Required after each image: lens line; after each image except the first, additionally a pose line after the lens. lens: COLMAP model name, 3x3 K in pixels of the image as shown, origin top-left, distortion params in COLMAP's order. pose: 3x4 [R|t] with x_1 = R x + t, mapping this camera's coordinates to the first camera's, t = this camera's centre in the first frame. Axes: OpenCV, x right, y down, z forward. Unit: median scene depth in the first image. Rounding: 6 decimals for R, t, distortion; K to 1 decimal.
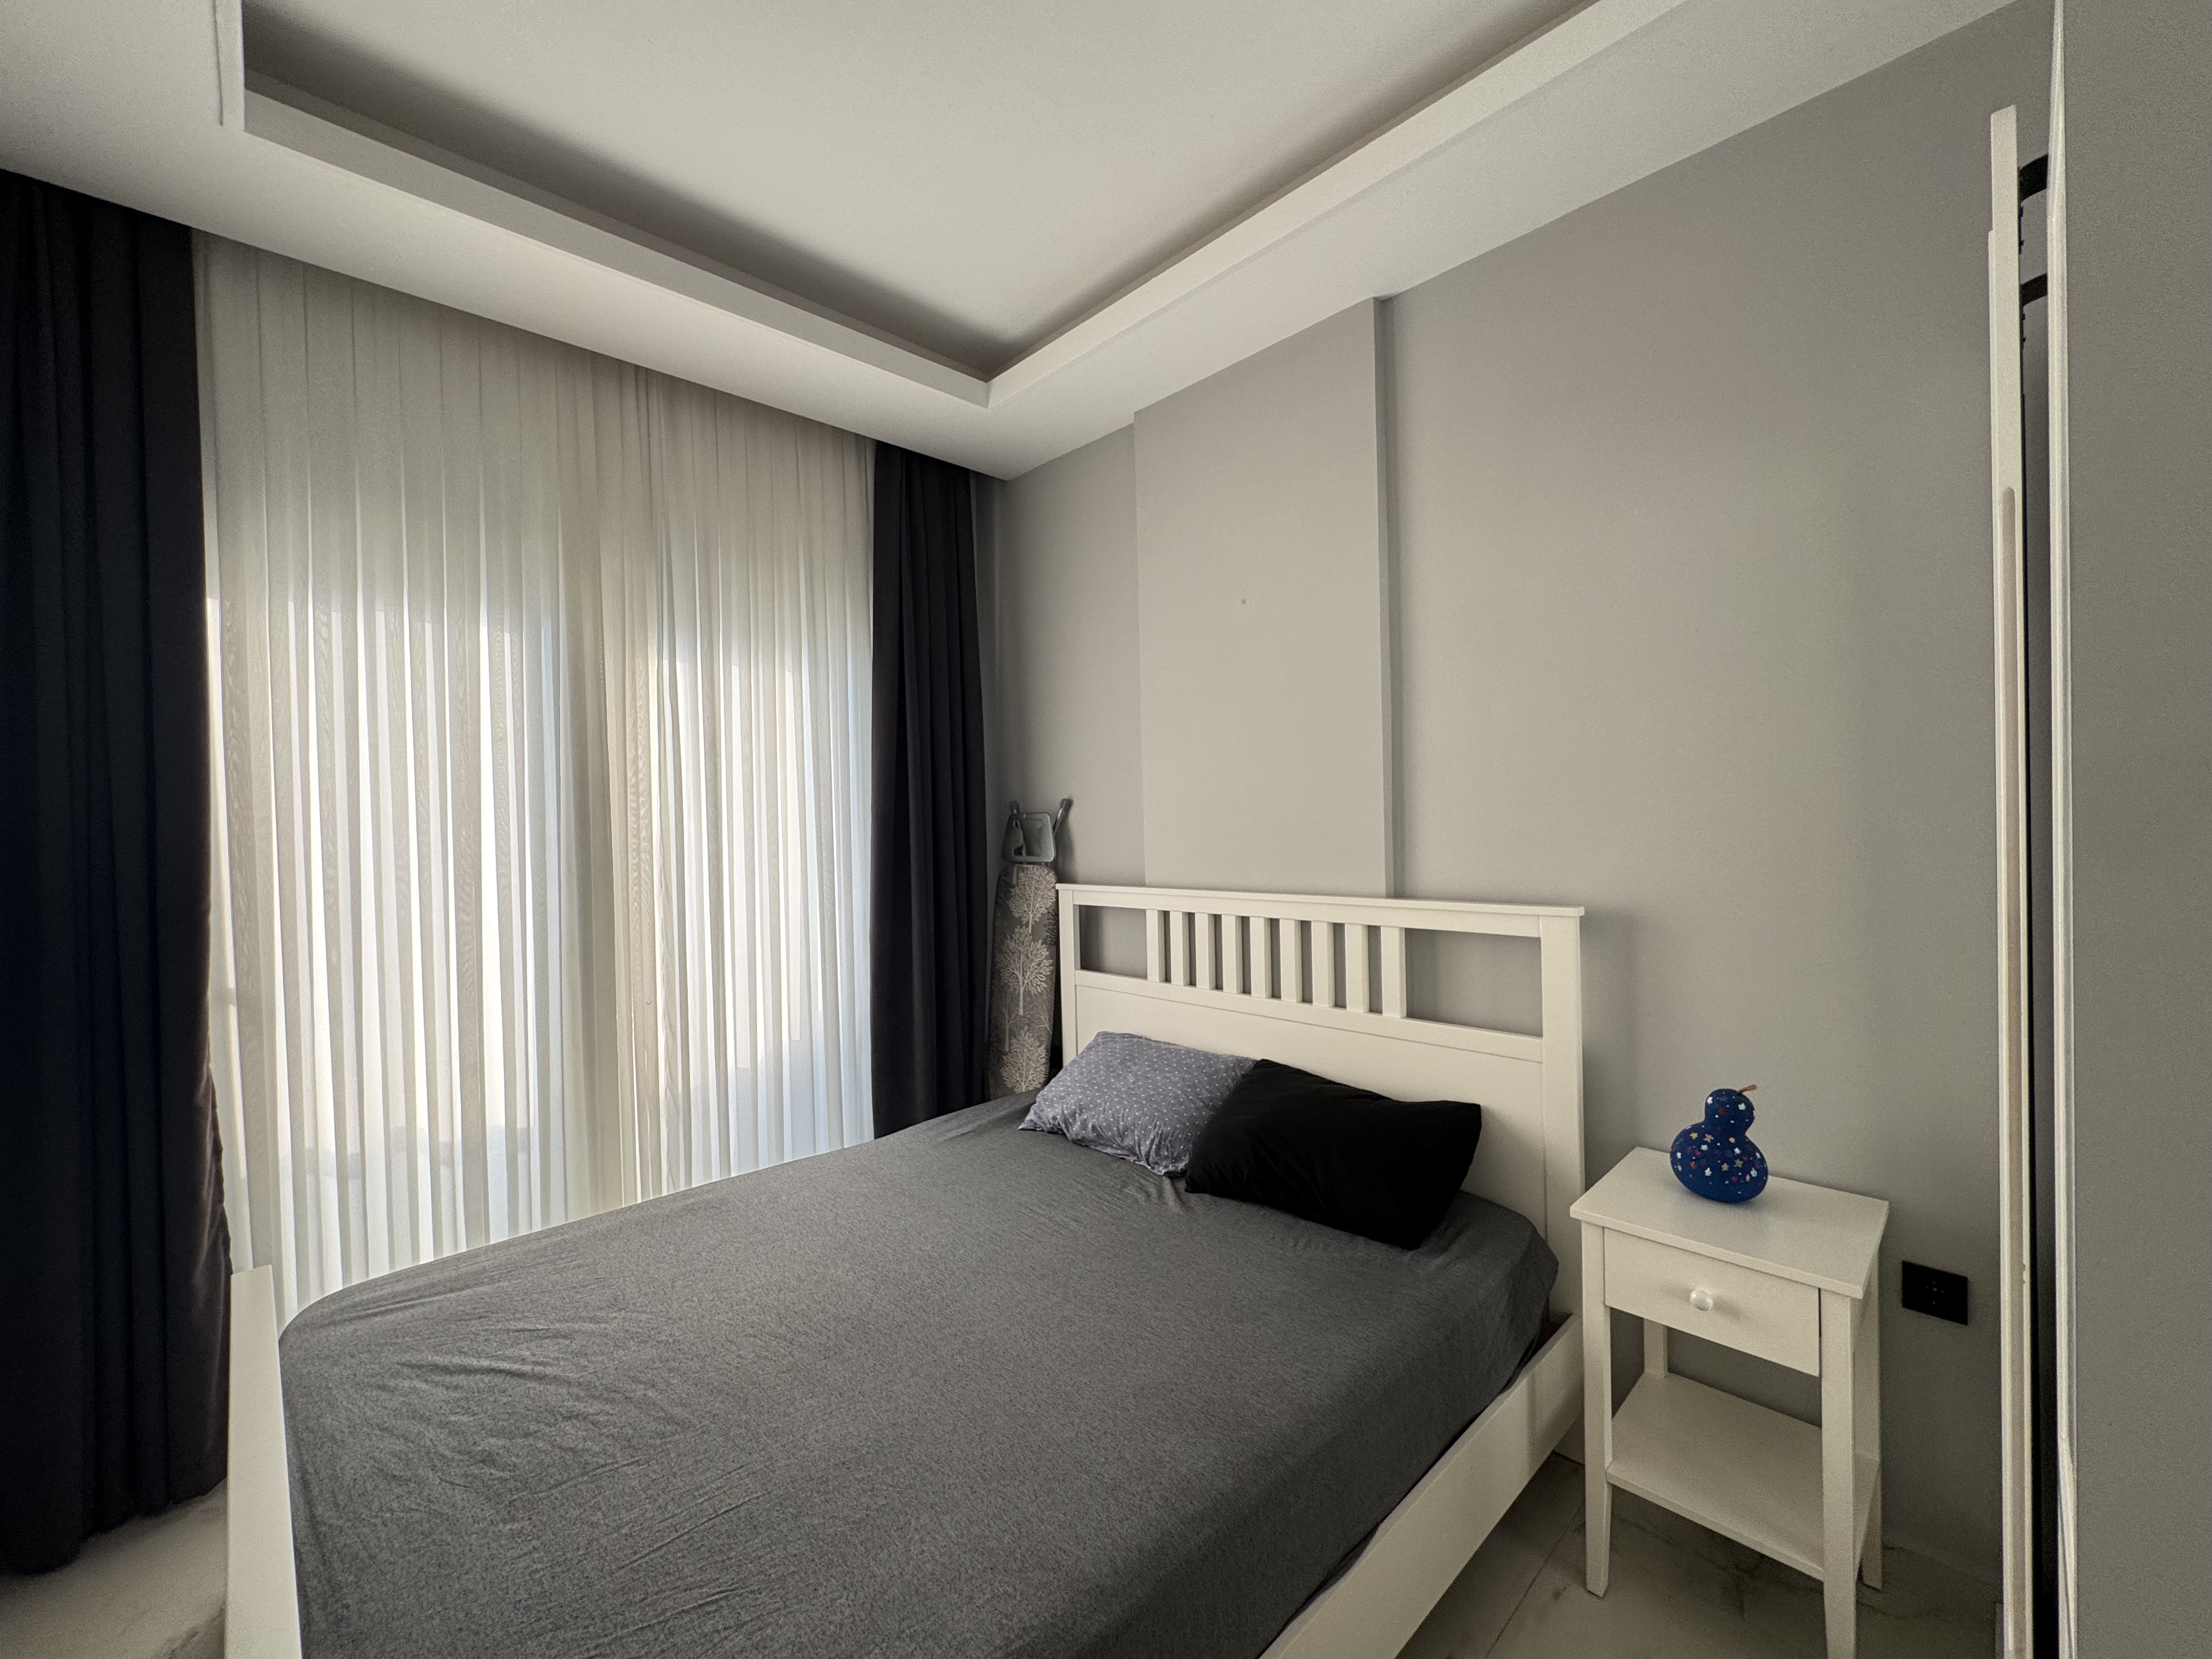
lens RADIAL K [[883.0, 0, 1097.5], [0, 883.0, 826.4], [0, 0, 1]] dist [-0.002497, 0.000206]
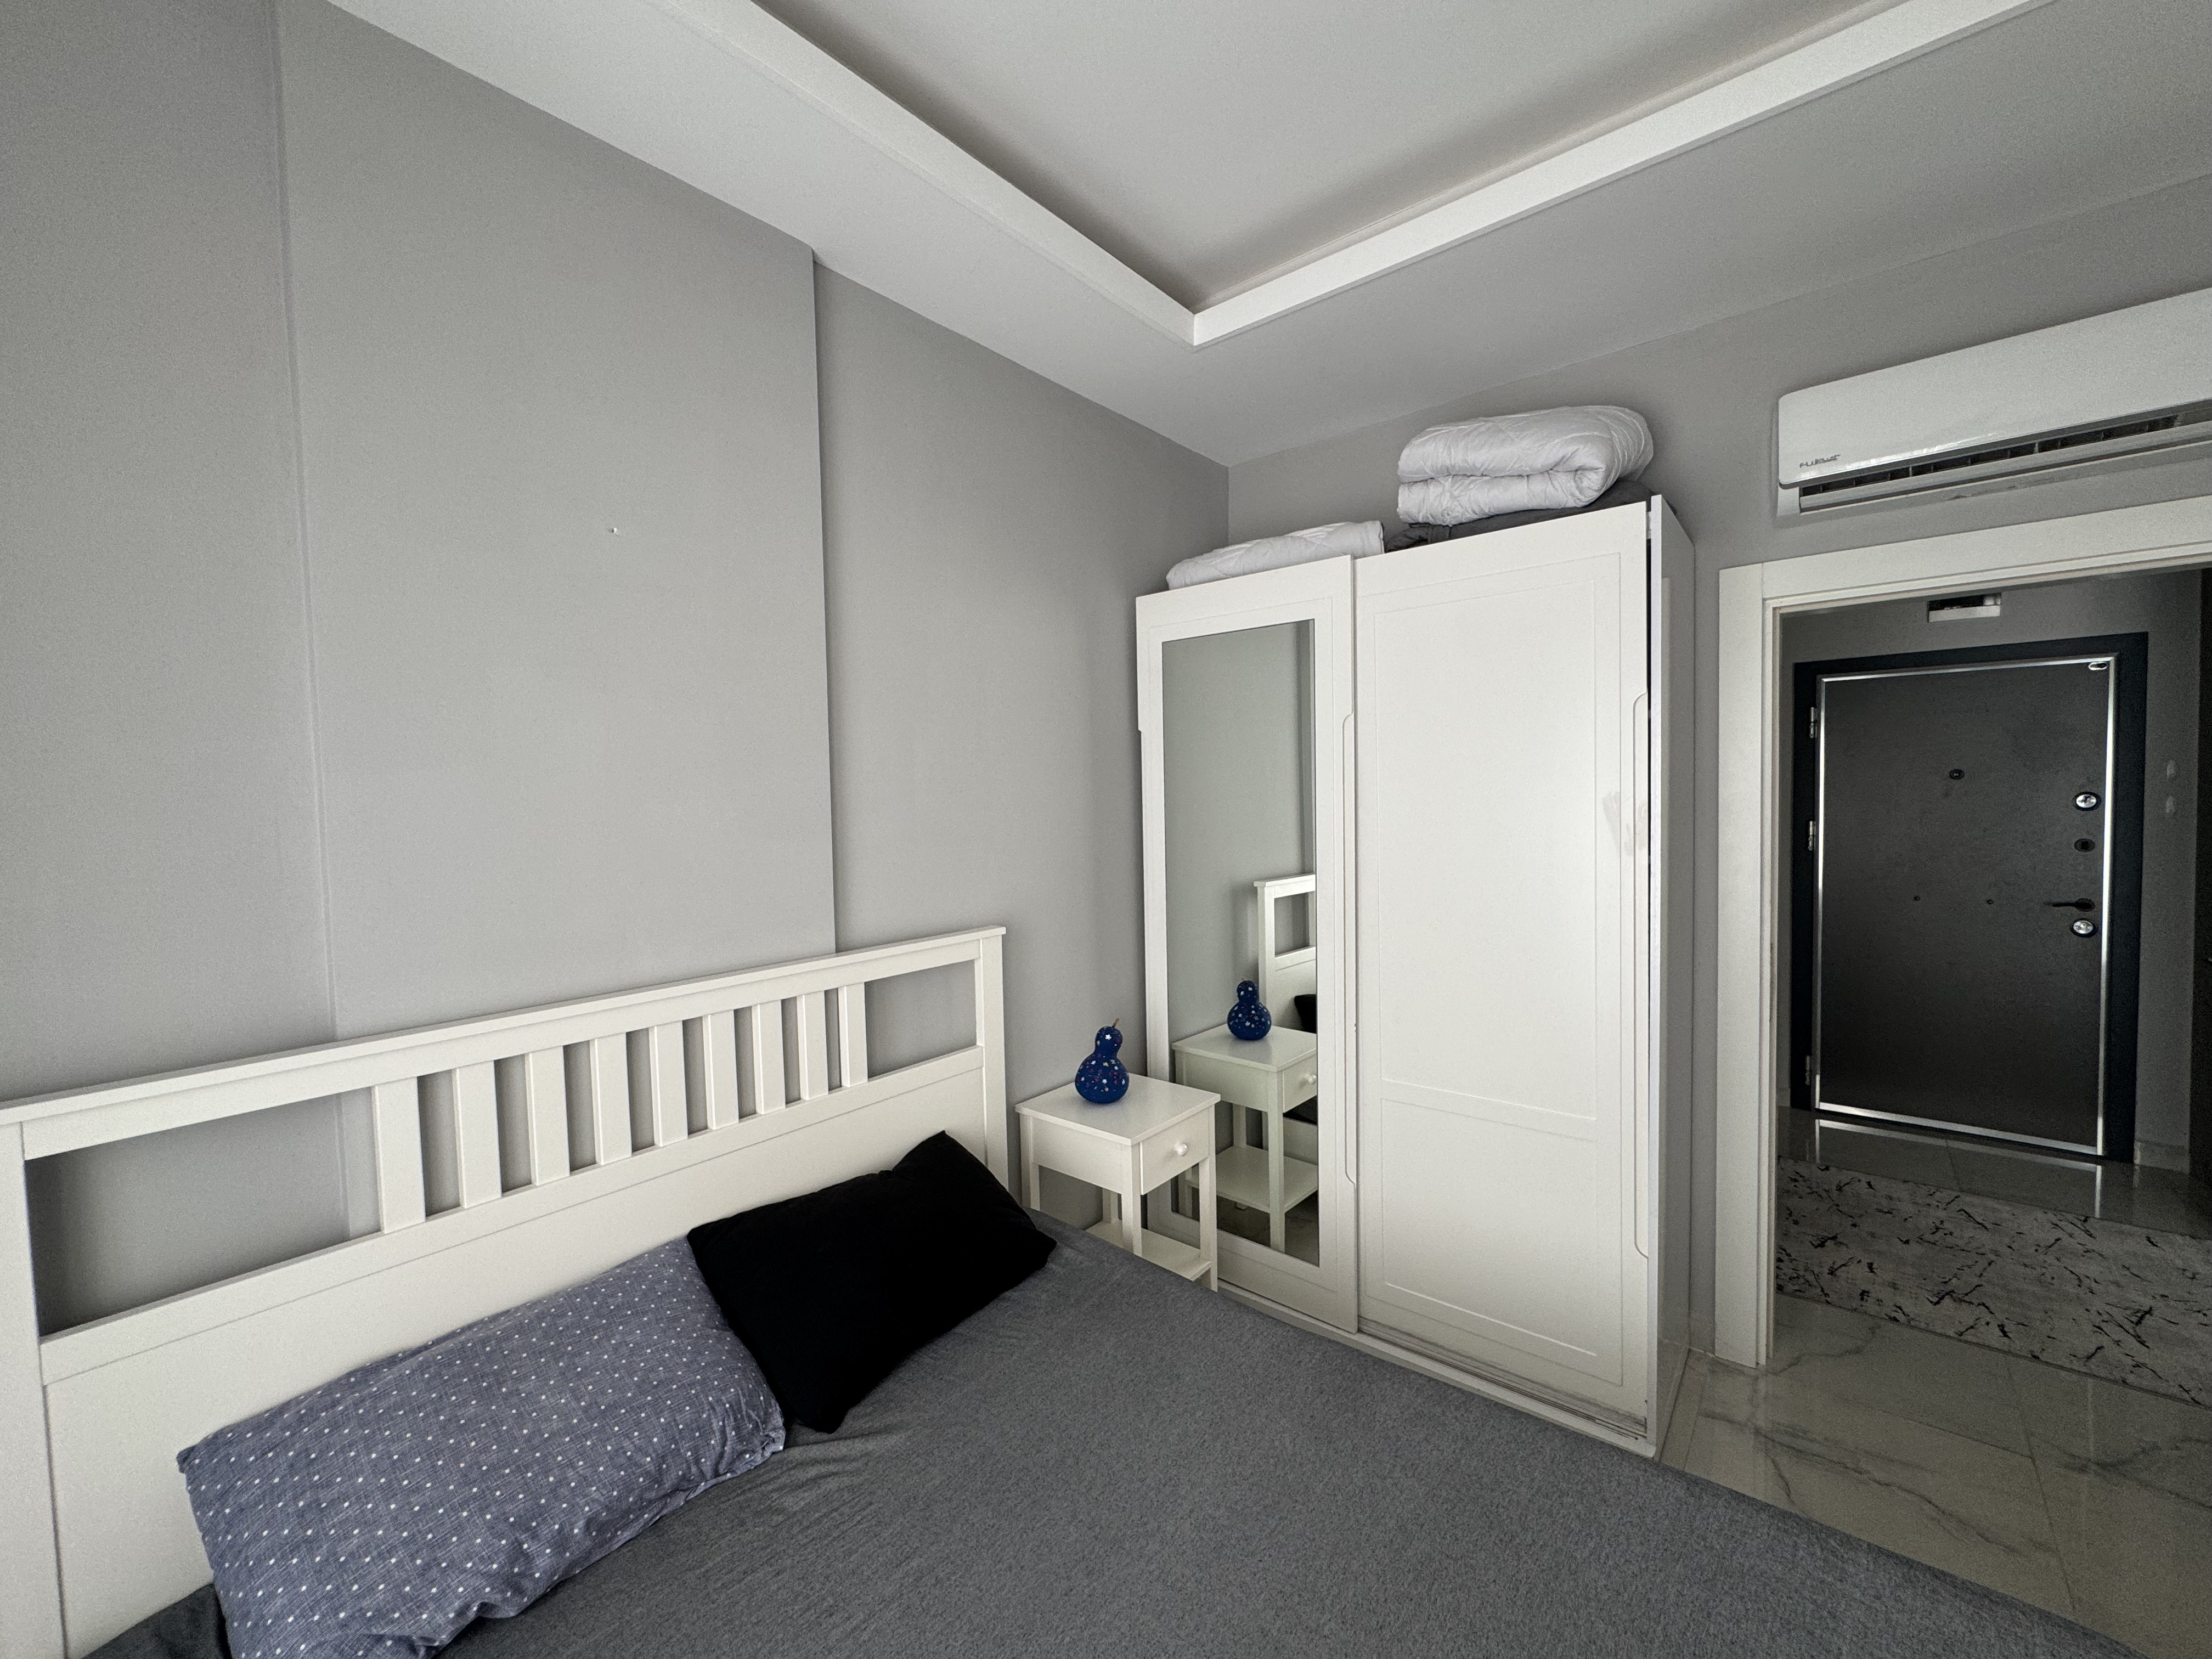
lens RADIAL K [[883.0, 0, 1100.4], [0, 883.0, 833.6], [0, 0, 1]] dist [-0.002497, 0.000206]
pose [[-0.113303, -0.017260, 0.993411, -0.579476], [0.027534, 0.999411, 0.020505, -0.050323], [-0.993179, 0.029676, -0.112761, 0.853343]]
